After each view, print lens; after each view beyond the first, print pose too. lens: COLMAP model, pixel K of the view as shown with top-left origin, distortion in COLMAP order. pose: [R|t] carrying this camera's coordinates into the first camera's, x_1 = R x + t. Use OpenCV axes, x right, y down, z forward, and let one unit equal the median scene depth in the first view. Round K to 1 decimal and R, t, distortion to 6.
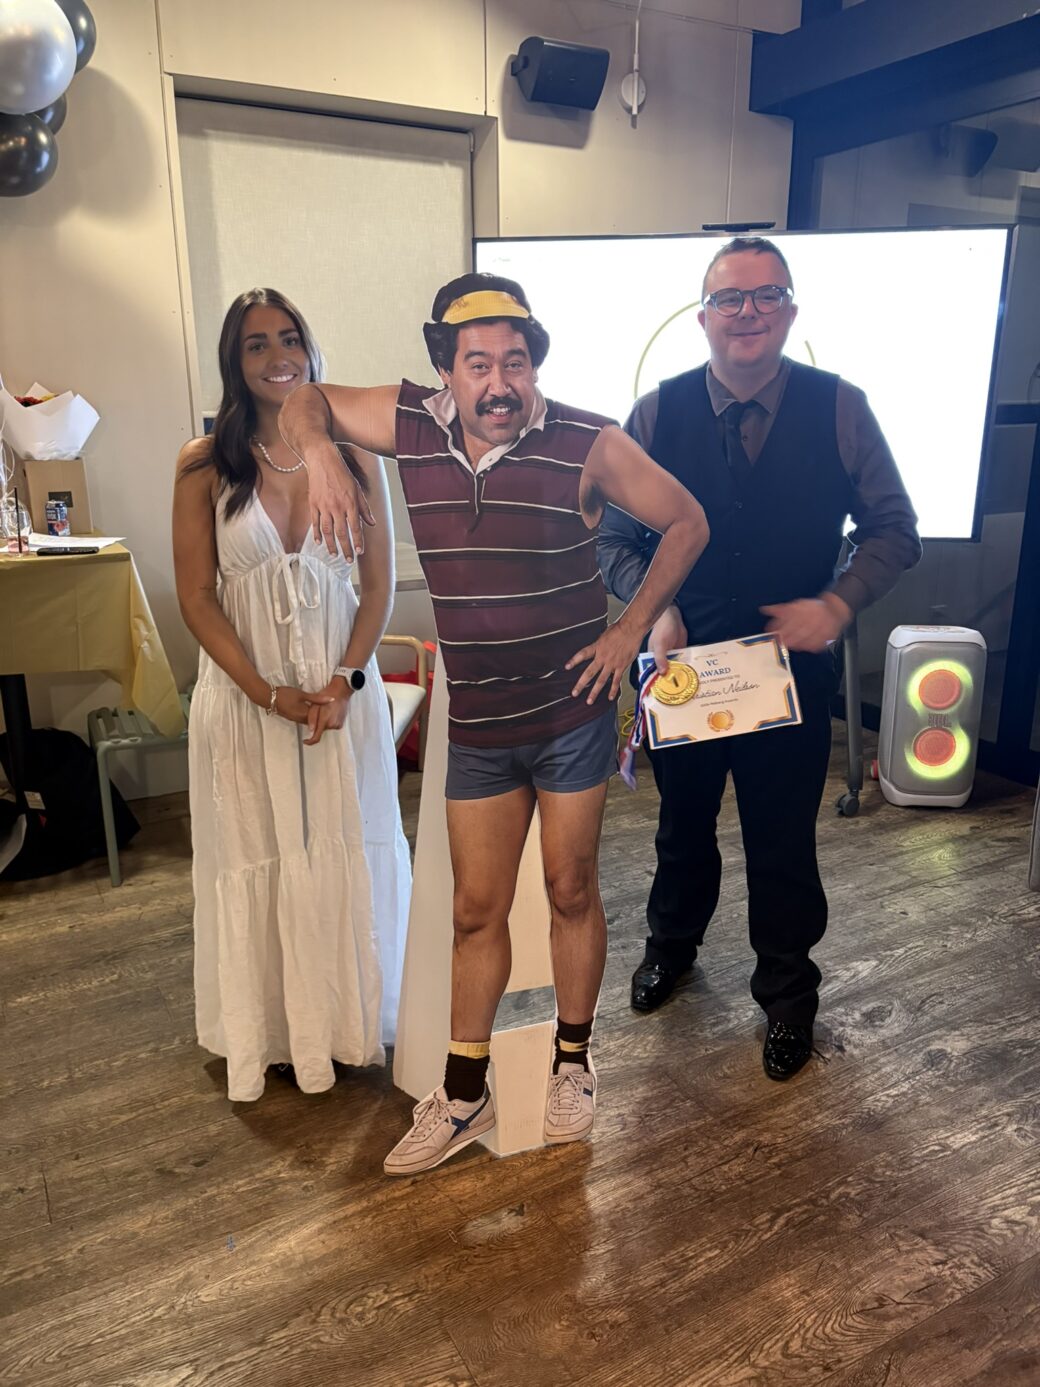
lens RADIAL K [[1057.9, 0, 523.1], [0, 1057.9, 704.0], [0, 0, 1]] dist [0.052957, -0.057172]
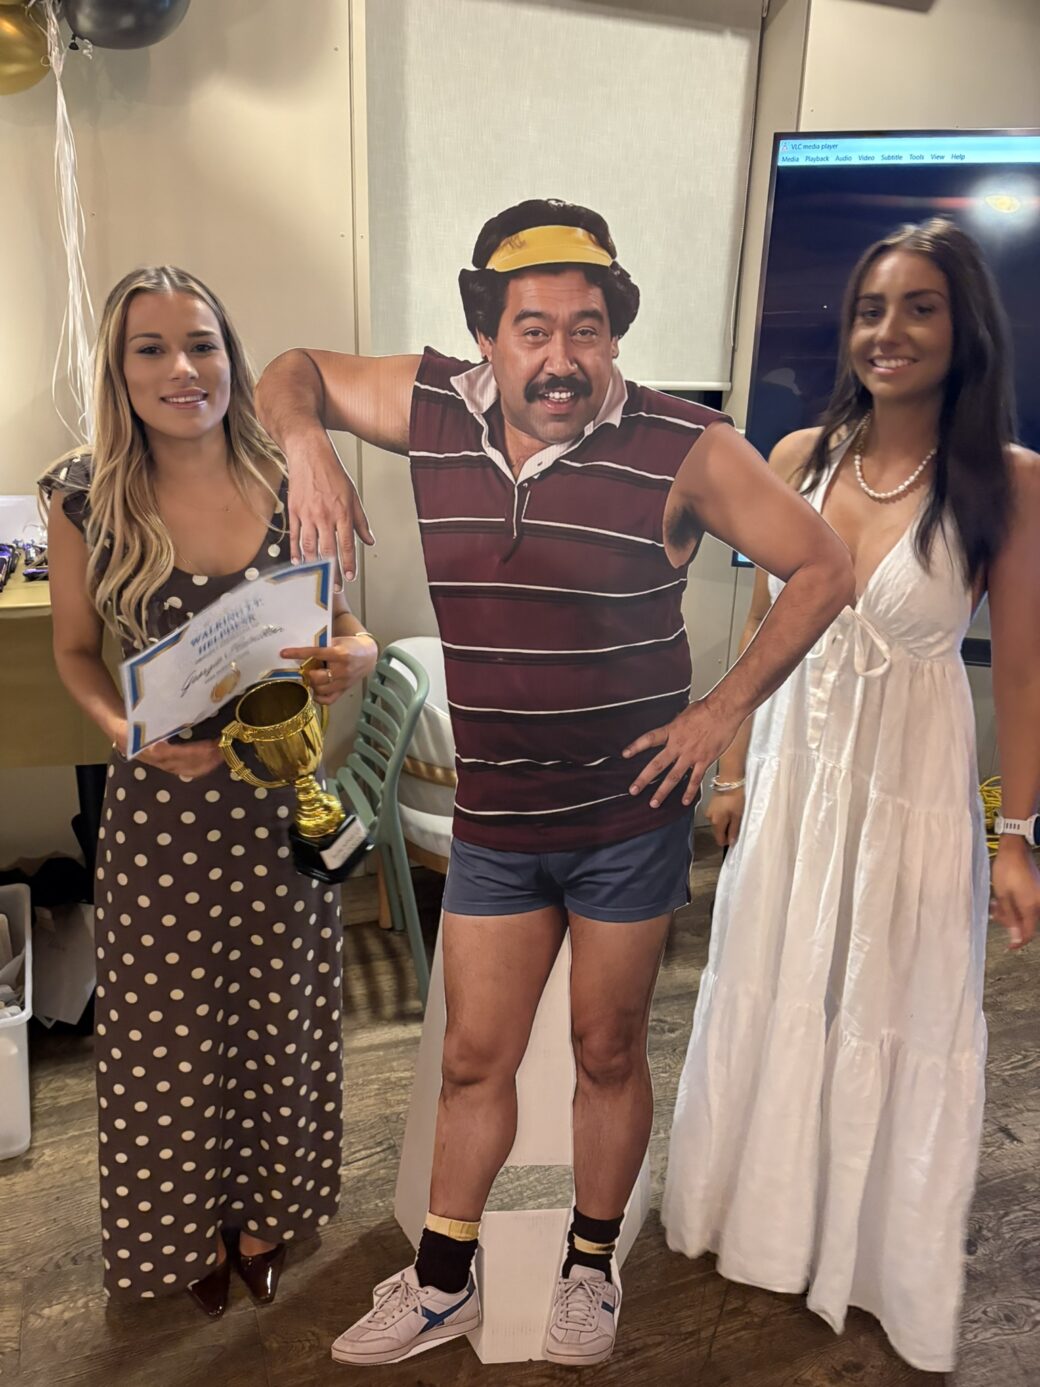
lens RADIAL K [[1057.9, 0, 514.8], [0, 1057.9, 700.0], [0, 0, 1]] dist [0.052957, -0.057172]
pose [[0.967468, 0.112838, -0.226436, 0.127483], [-0.103043, 0.993174, 0.054662, -0.103389], [0.231058, -0.029551, 0.972491, 0.276678]]
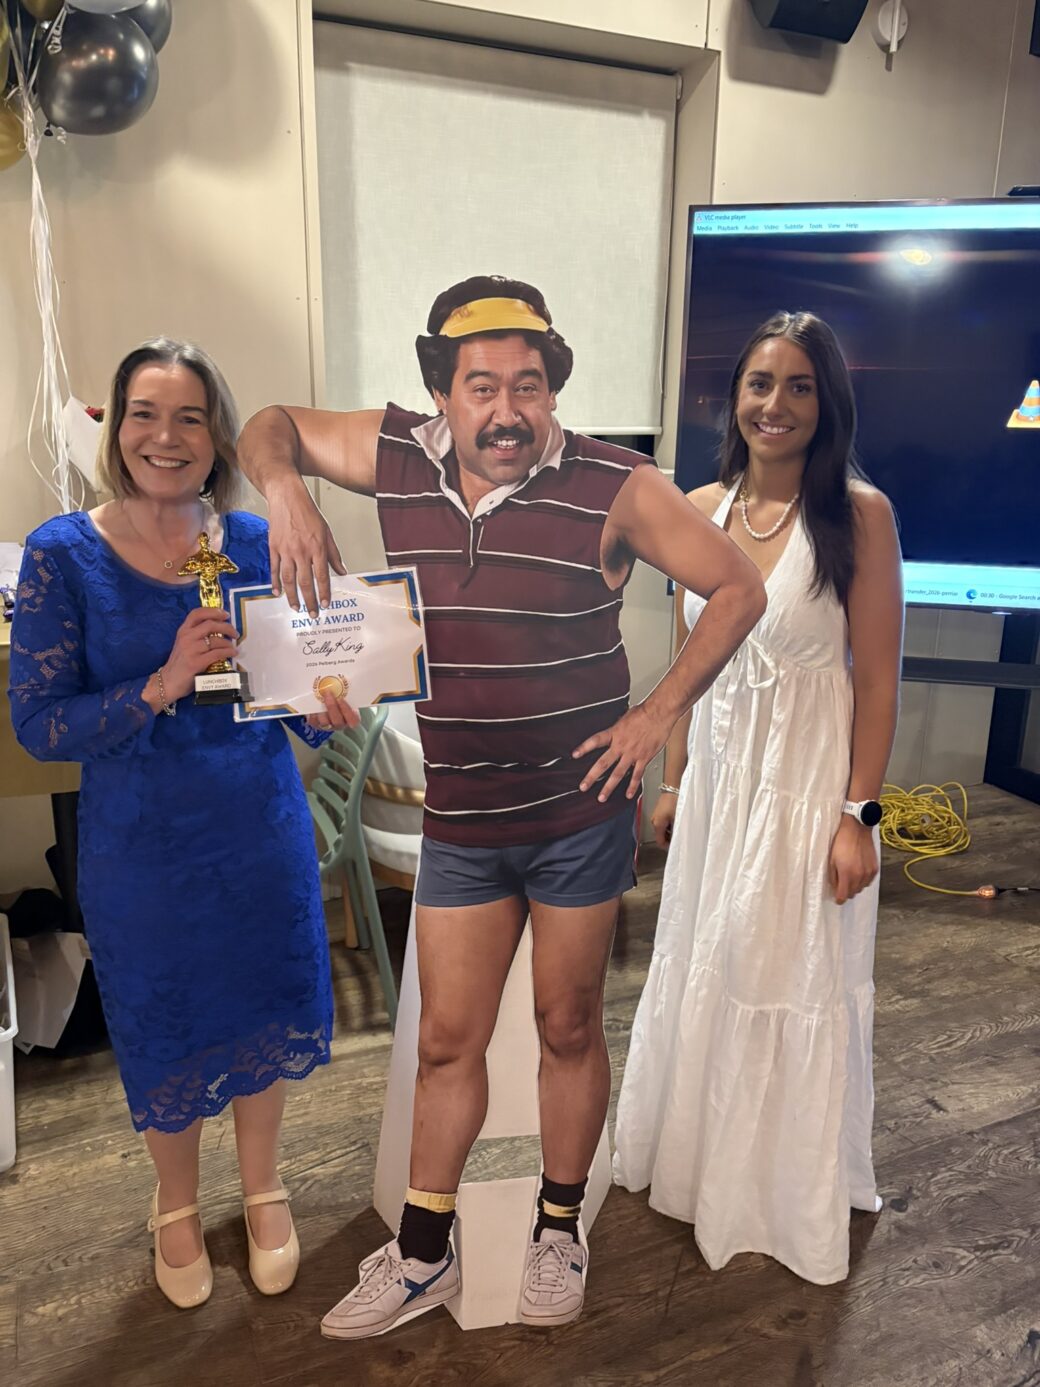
lens RADIAL K [[1057.9, 0, 535.9], [0, 1057.9, 689.4], [0, 0, 1]] dist [0.052957, -0.057172]
pose [[0.984330, 0.071905, -0.161009, 0.139238], [-0.072941, 0.997336, -0.000523, -0.082988], [0.160543, 0.012259, 0.986953, 0.185125]]
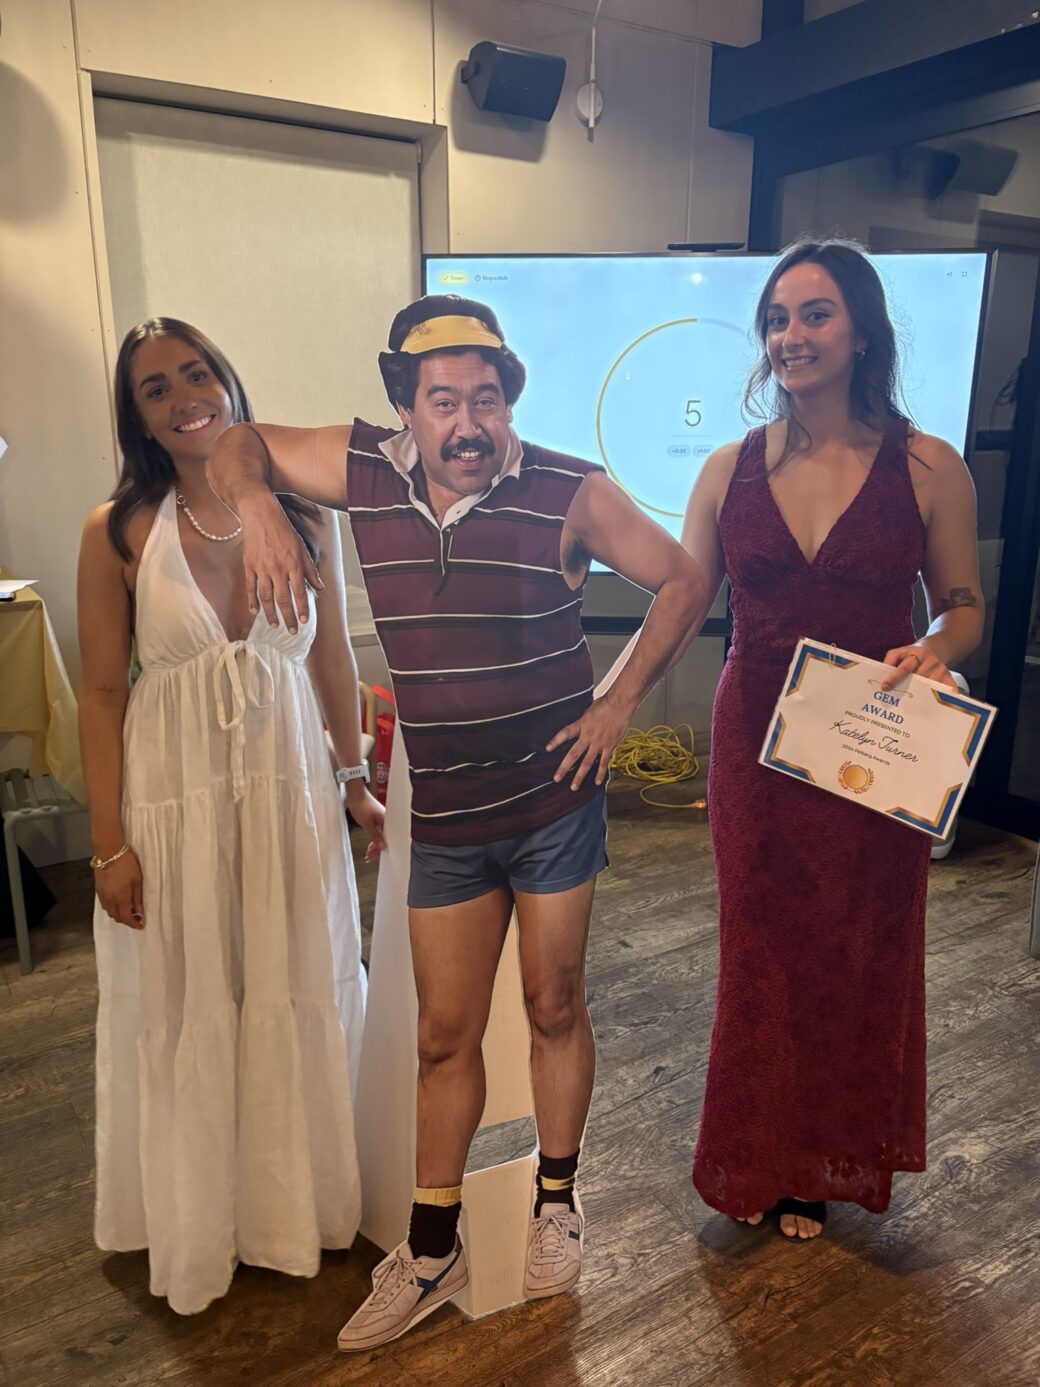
lens RADIAL K [[1057.9, 0, 526.2], [0, 1057.9, 703.2], [0, 0, 1]] dist [0.052957, -0.057172]
pose [[0.998316, -0.009405, 0.057243, -0.025279], [0.010224, 0.999849, -0.014034, -0.060063], [-0.057103, 0.014595, 0.998262, 0.137324]]
